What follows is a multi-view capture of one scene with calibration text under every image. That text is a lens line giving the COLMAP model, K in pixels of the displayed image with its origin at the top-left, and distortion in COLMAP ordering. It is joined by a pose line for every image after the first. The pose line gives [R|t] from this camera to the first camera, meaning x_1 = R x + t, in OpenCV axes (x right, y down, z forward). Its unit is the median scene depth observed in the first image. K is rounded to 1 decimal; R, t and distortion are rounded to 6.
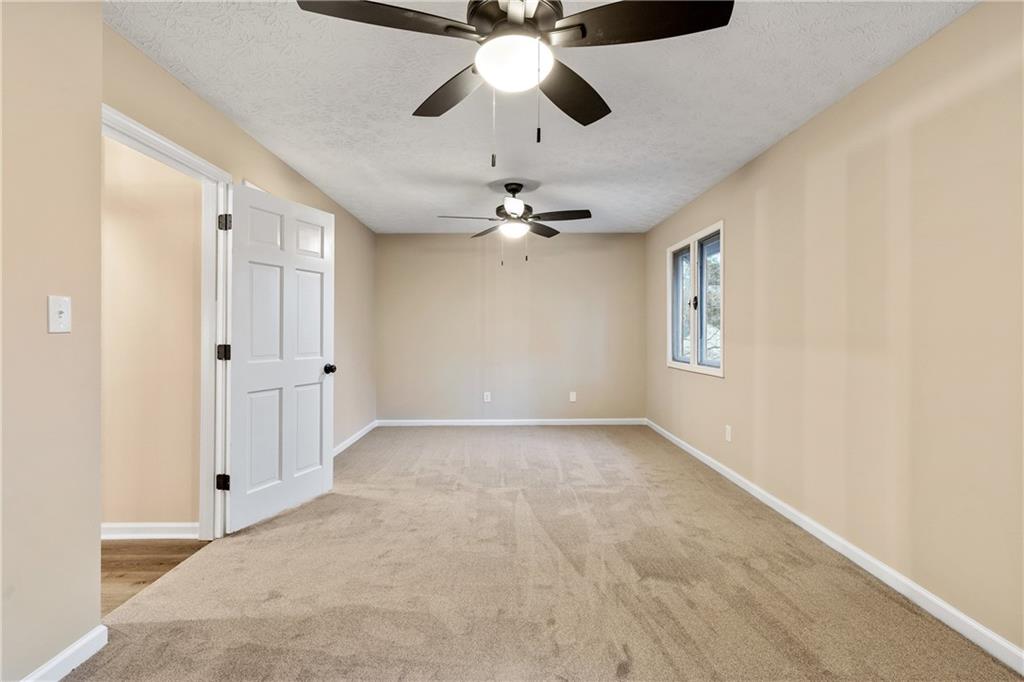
lens RADIAL K [[465.1, 0, 508.0], [0, 465.1, 333.1], [0, 0, 1]] dist [-0.011286, 0.005266]
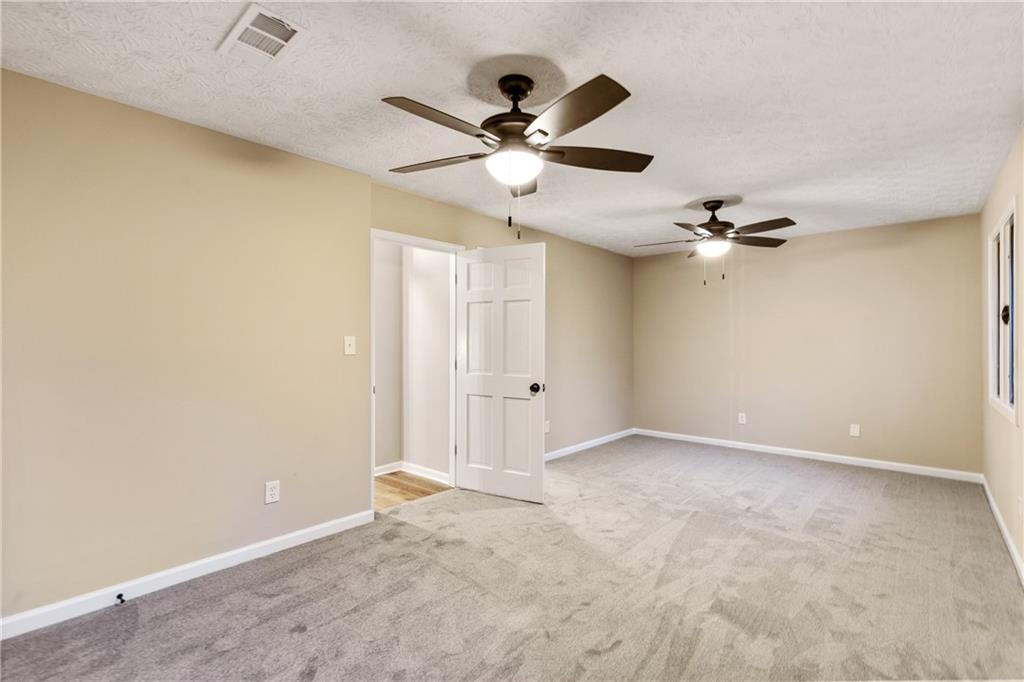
lens RADIAL K [[465.1, 0, 508.0], [0, 465.1, 333.1], [0, 0, 1]] dist [-0.011286, 0.005266]
pose [[0.735763, -0.010668, -0.677156, 0.515540], [-0.002625, 0.999823, -0.018604, -0.033038], [0.677235, 0.015466, 0.735605, -0.014386]]
